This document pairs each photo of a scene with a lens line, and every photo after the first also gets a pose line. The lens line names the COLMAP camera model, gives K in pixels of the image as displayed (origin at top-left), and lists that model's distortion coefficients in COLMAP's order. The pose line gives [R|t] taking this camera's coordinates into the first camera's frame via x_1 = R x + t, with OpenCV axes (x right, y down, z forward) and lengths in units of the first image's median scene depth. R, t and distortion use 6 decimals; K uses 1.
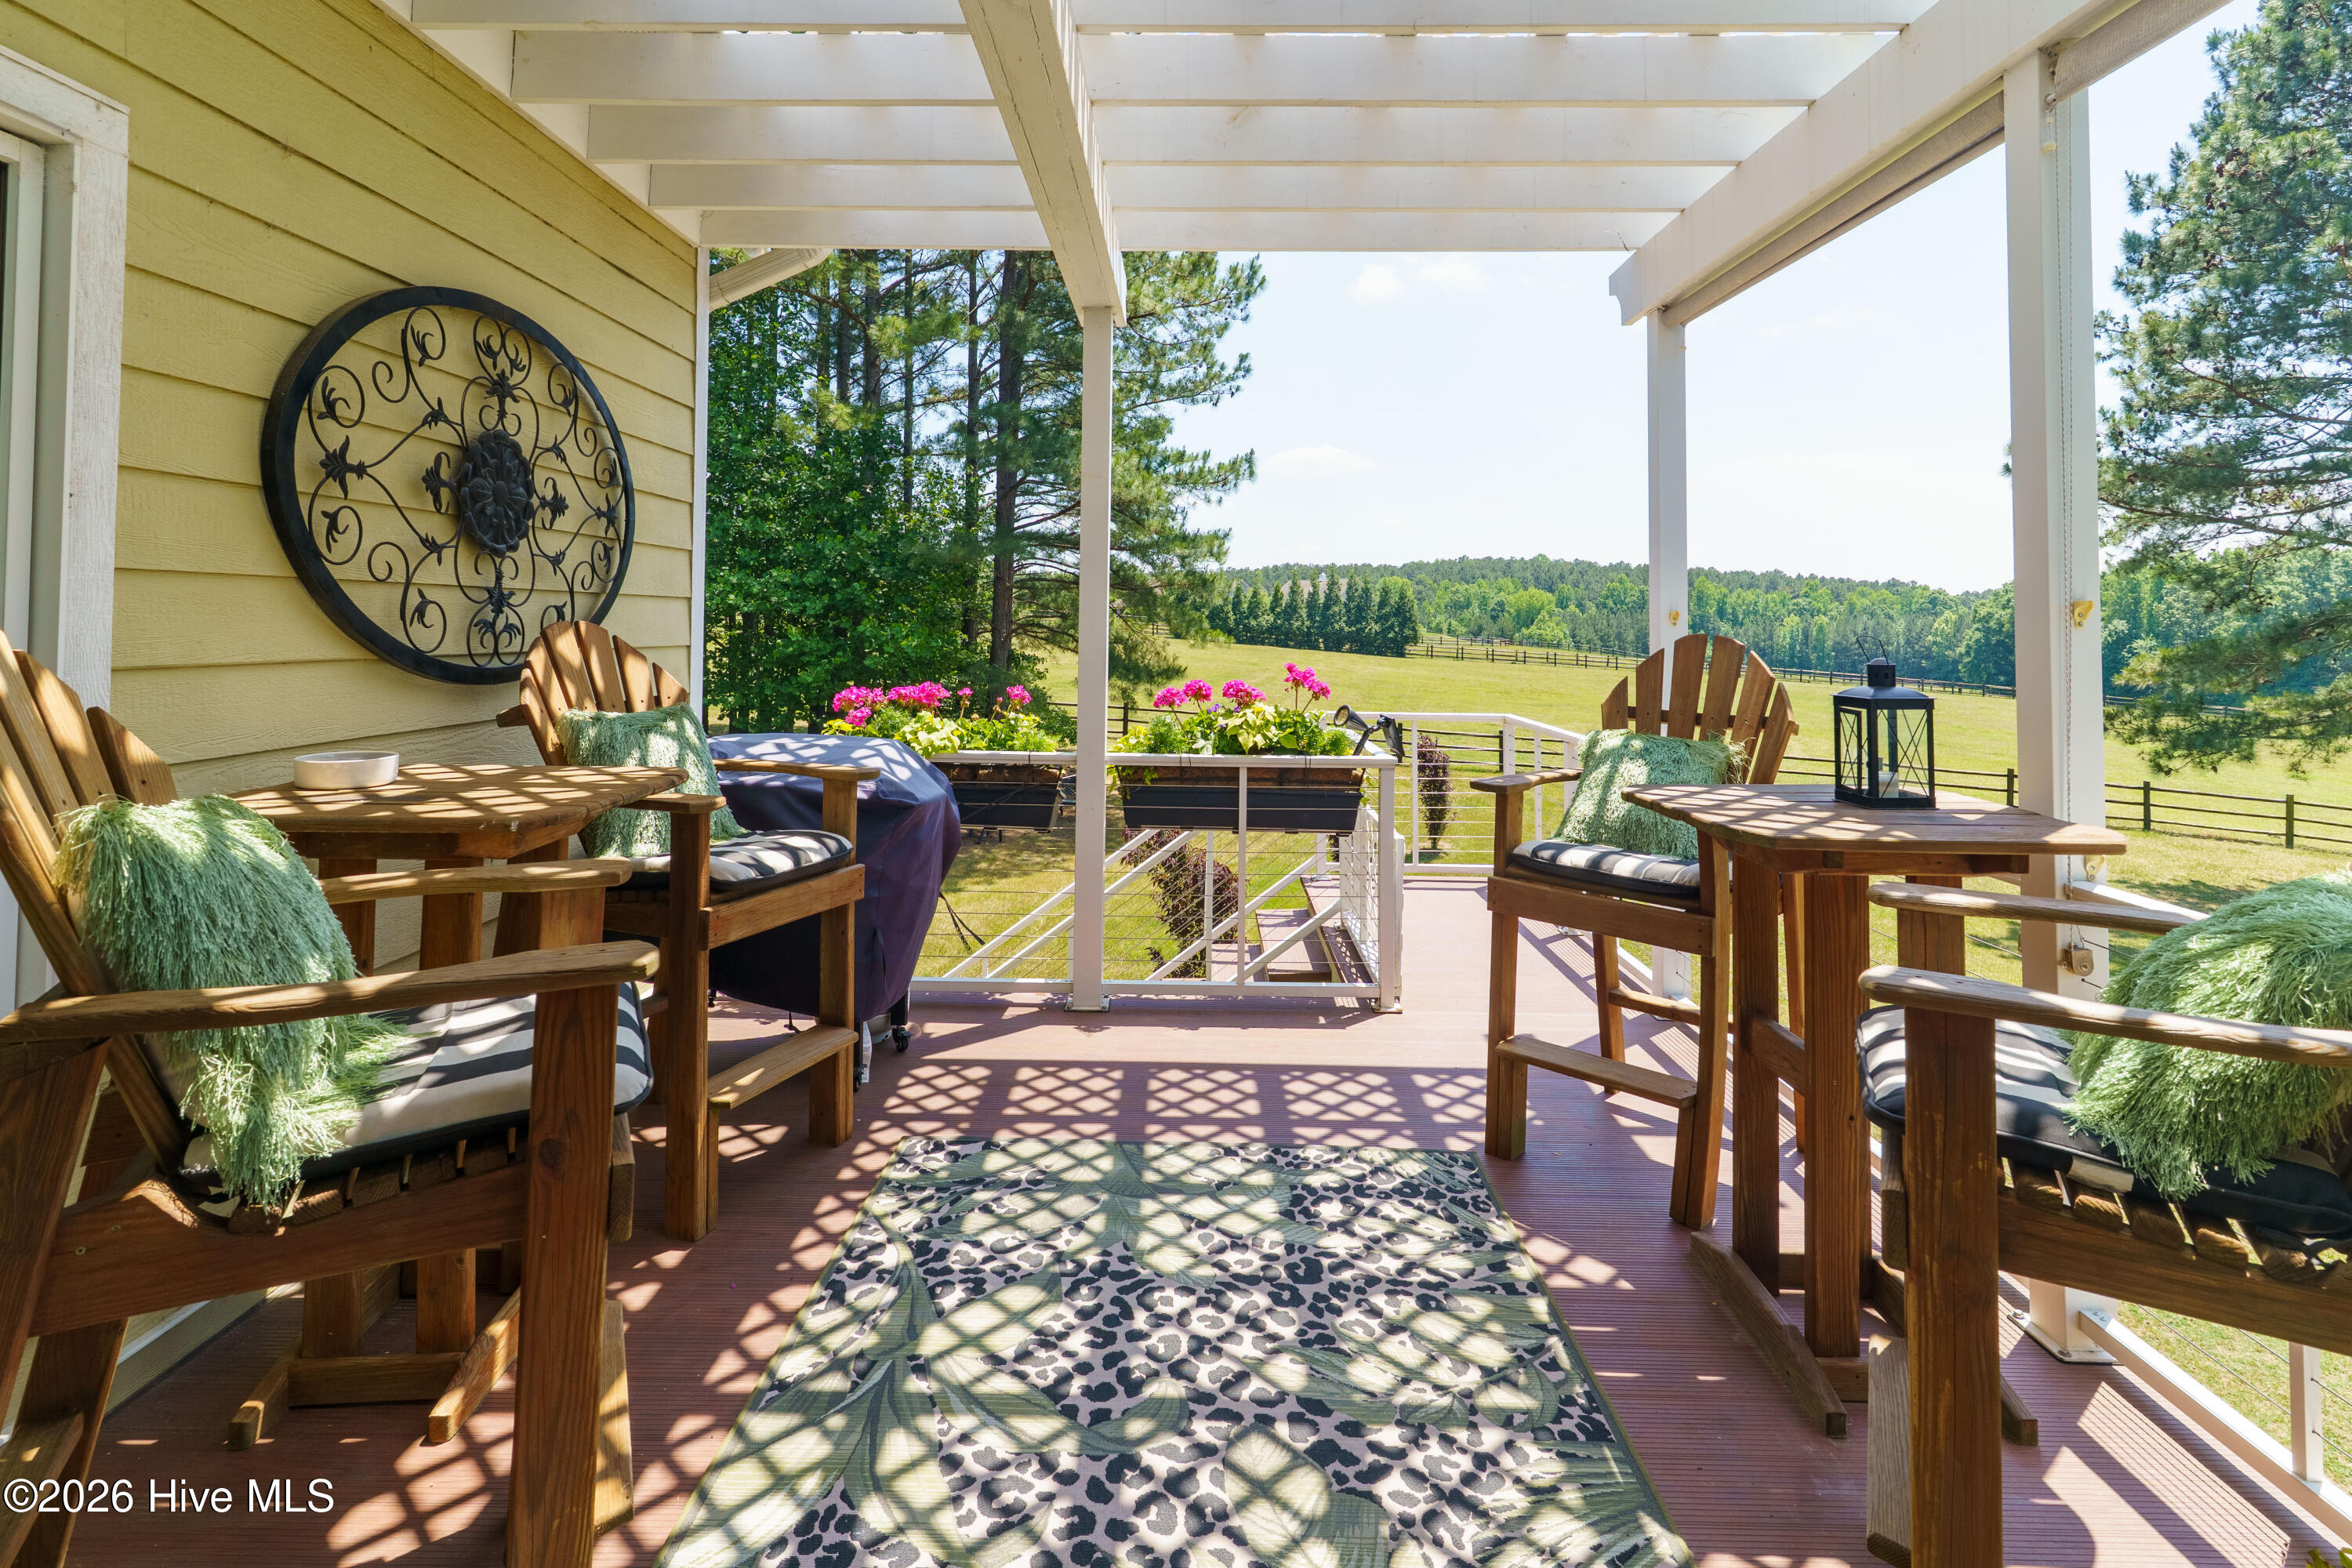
lens RADIAL K [[1194.4, 0, 1166.6], [0, 1194.4, 630.2], [0, 0, 1]] dist [0.001004, -0.000293]
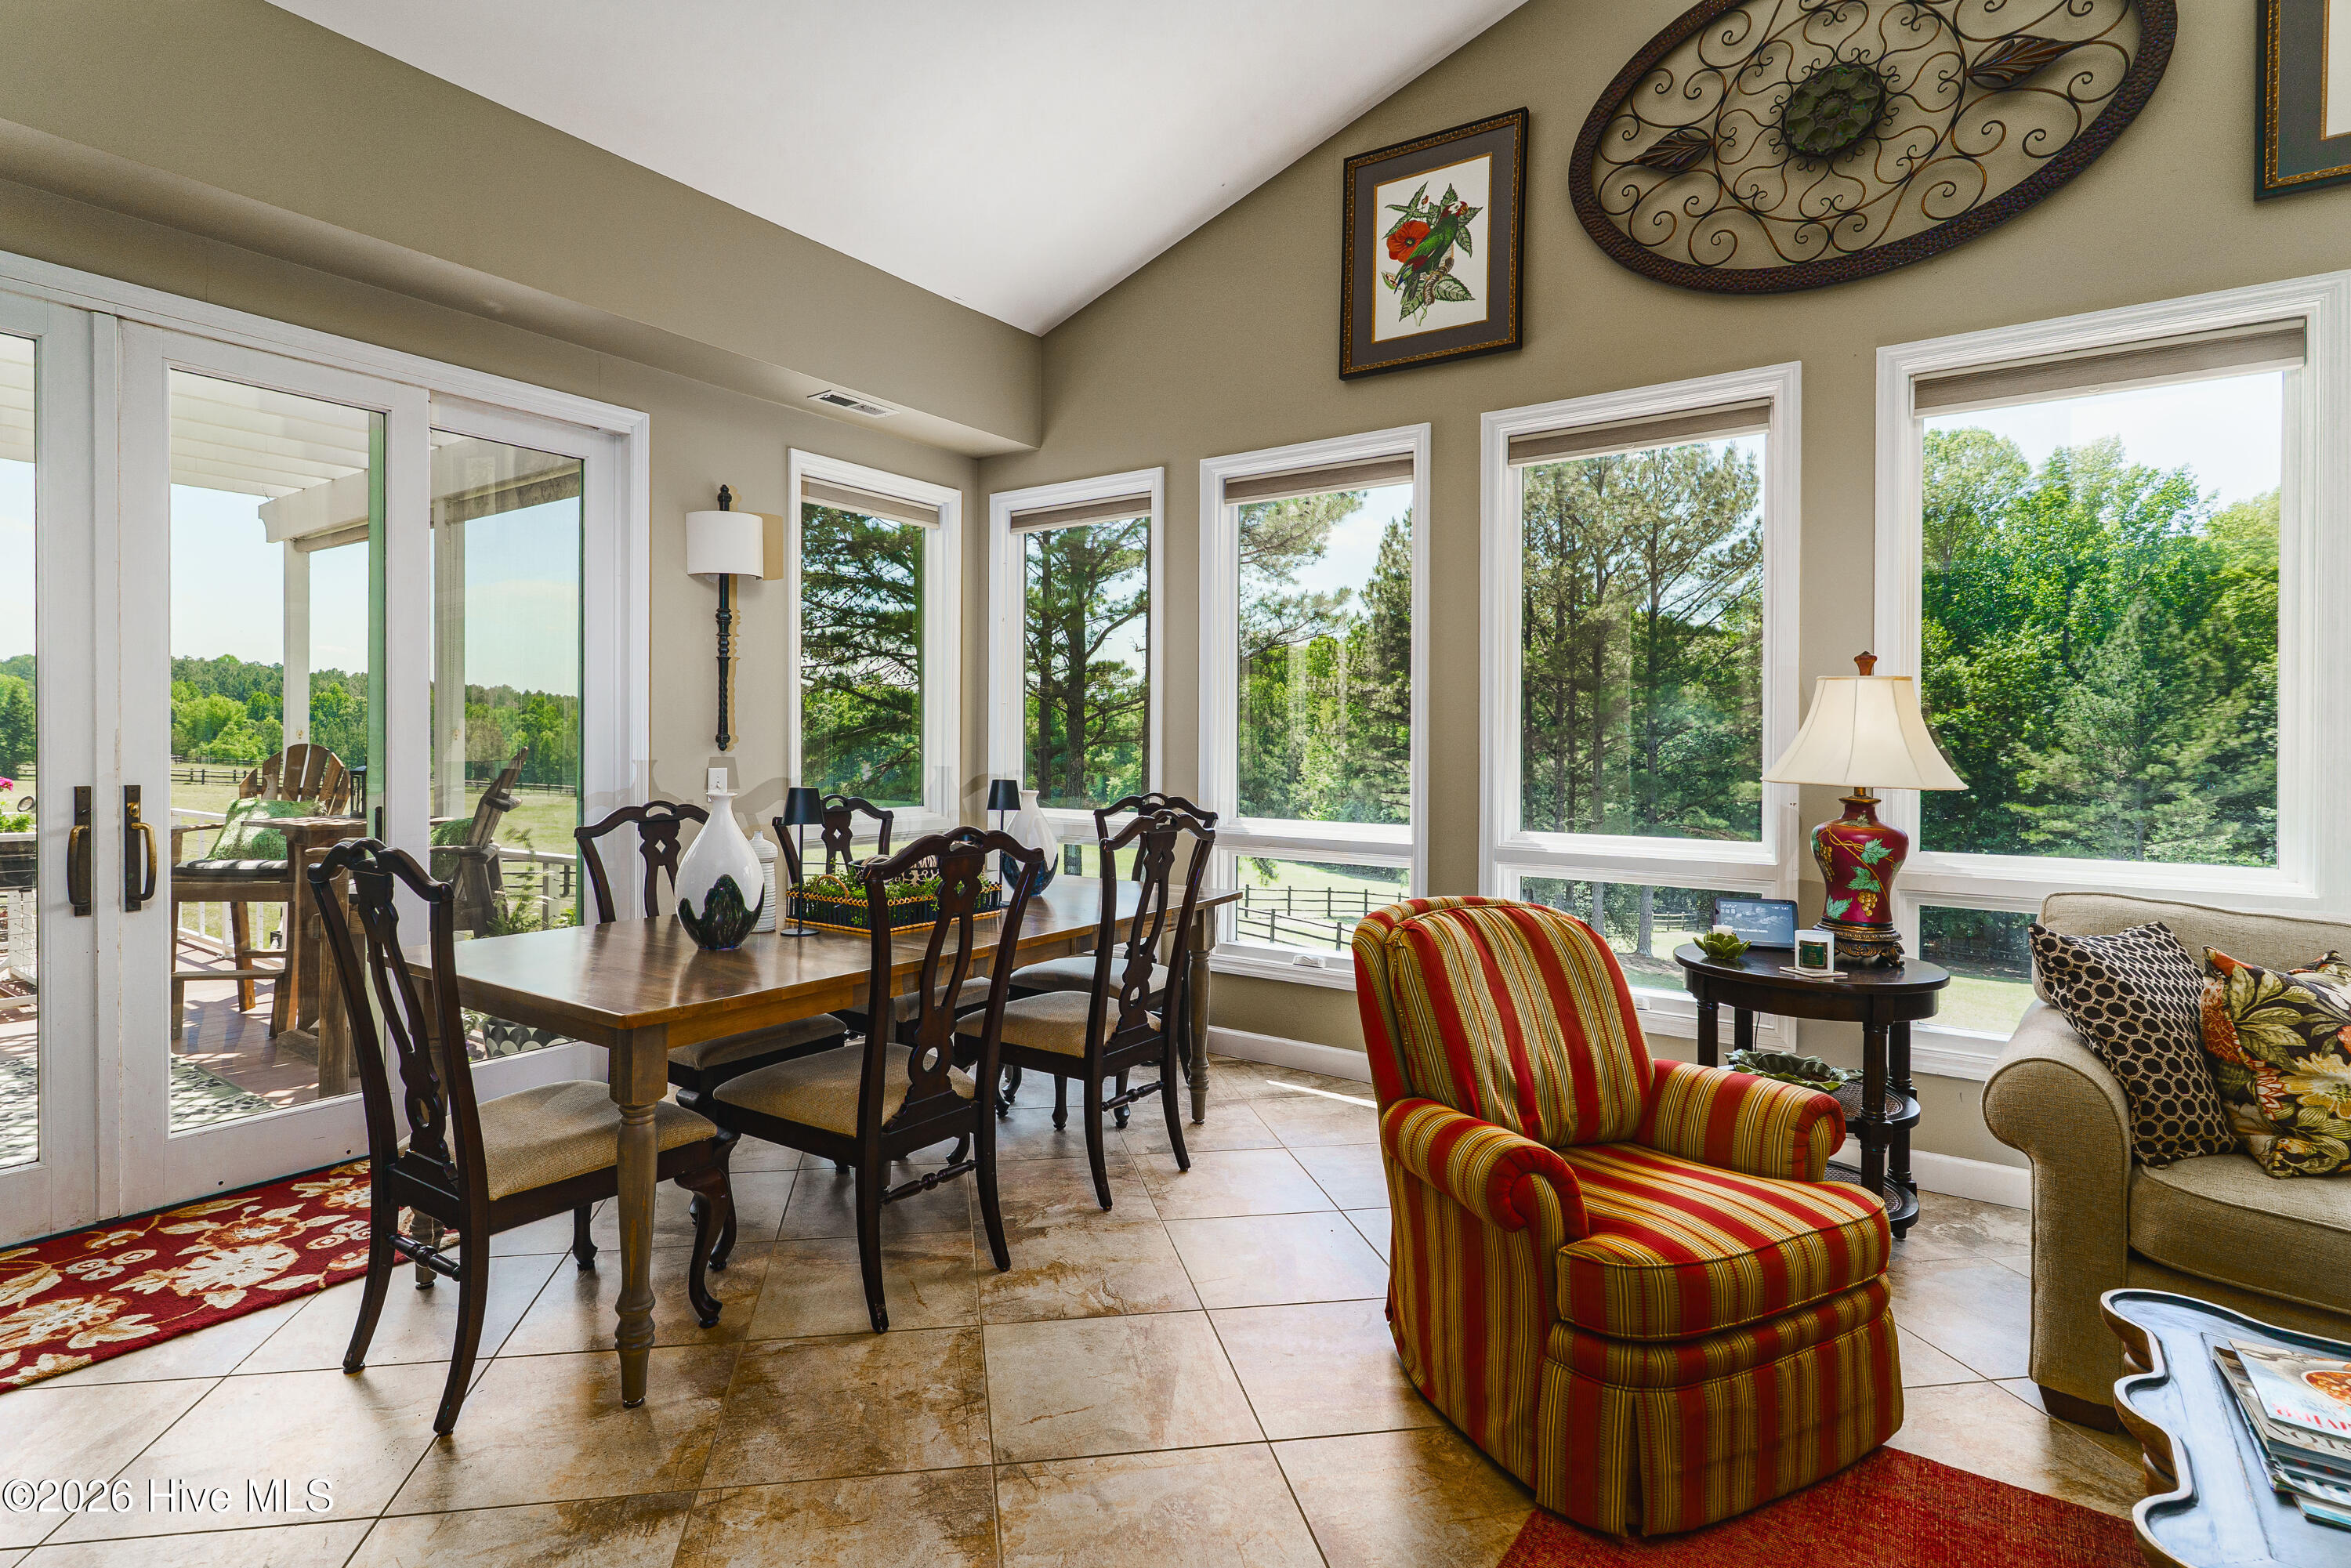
lens RADIAL K [[1178.9, 0, 1109.5], [0, 1178.9, 752.1], [0, 0, 1]] dist [0.002981, -0.000100]
pose [[0.585867, -0.004024, 0.810397, -0.018509], [-0.000918, 0.999984, 0.005629, 0.000362], [-0.810407, -0.004042, 0.585853, -0.066411]]
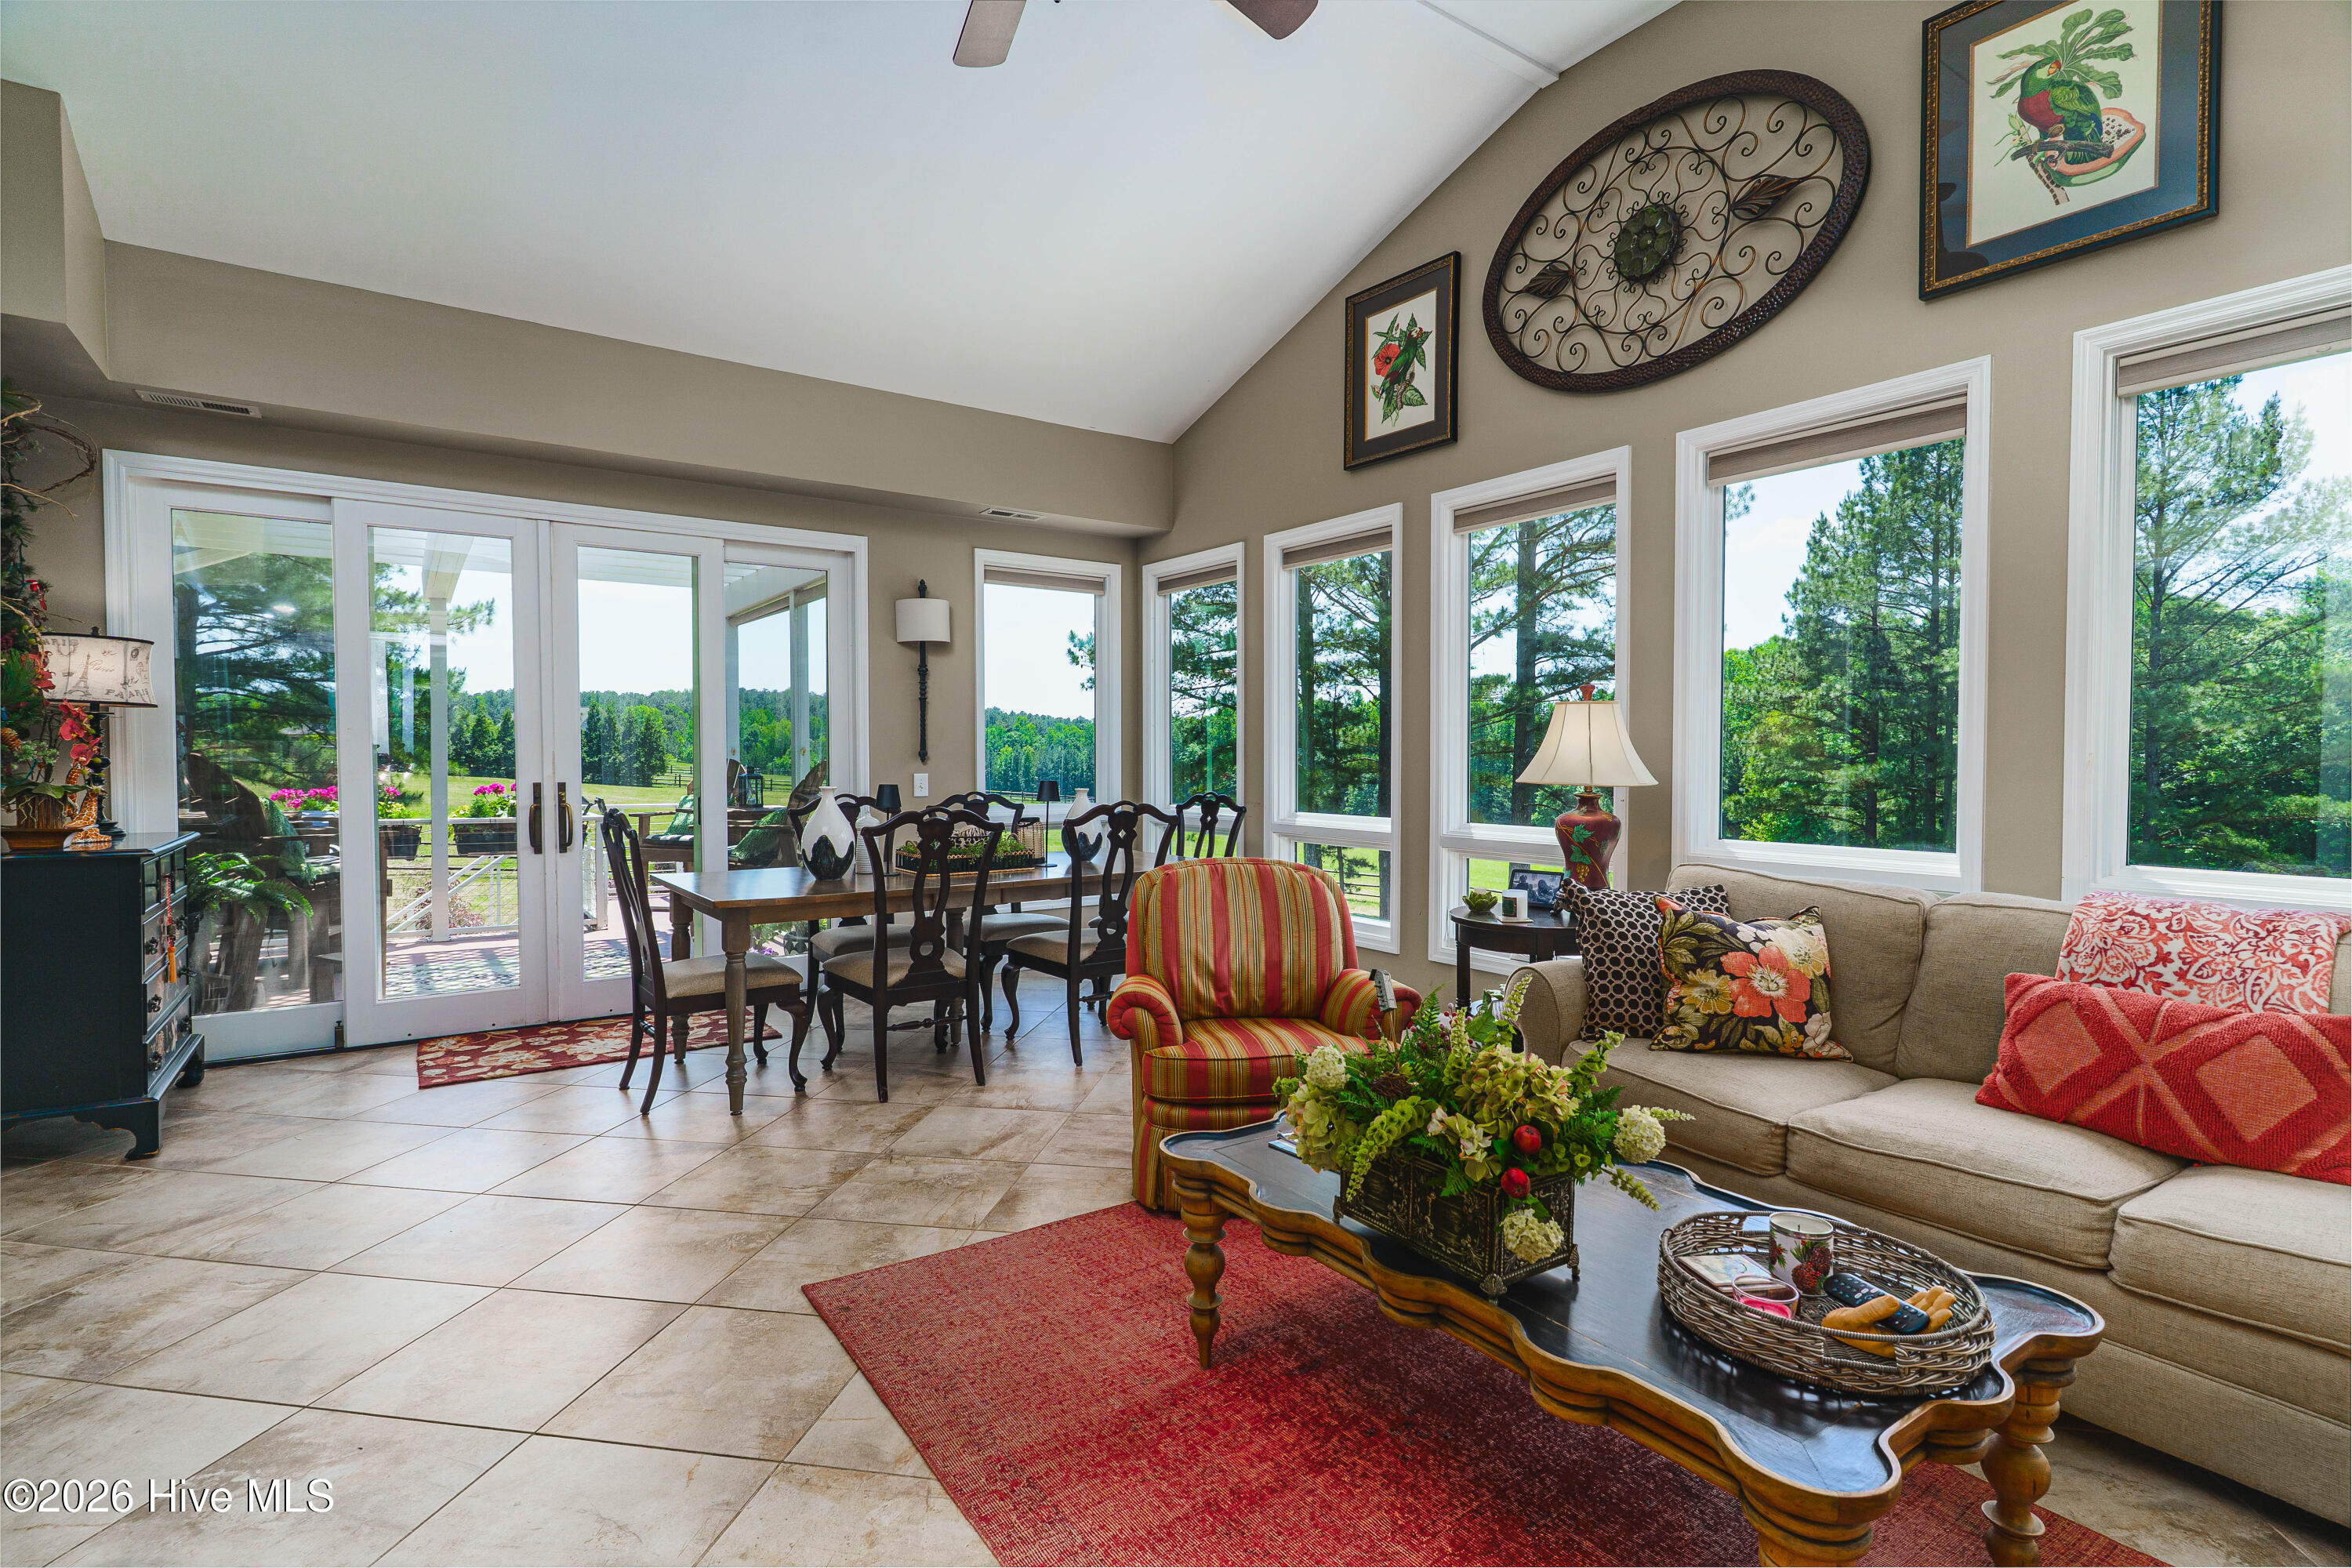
lens RADIAL K [[1125.0, 0, 1176.0], [0, 1125.0, 784.0], [0, 0, 1]] dist [0.003080, 0.000915]
pose [[0.808012, -0.017361, 0.588910, -0.014349], [0.004568, 0.999720, 0.023205, 0.000477], [-0.589148, -0.016059, 0.807866, -0.105107]]
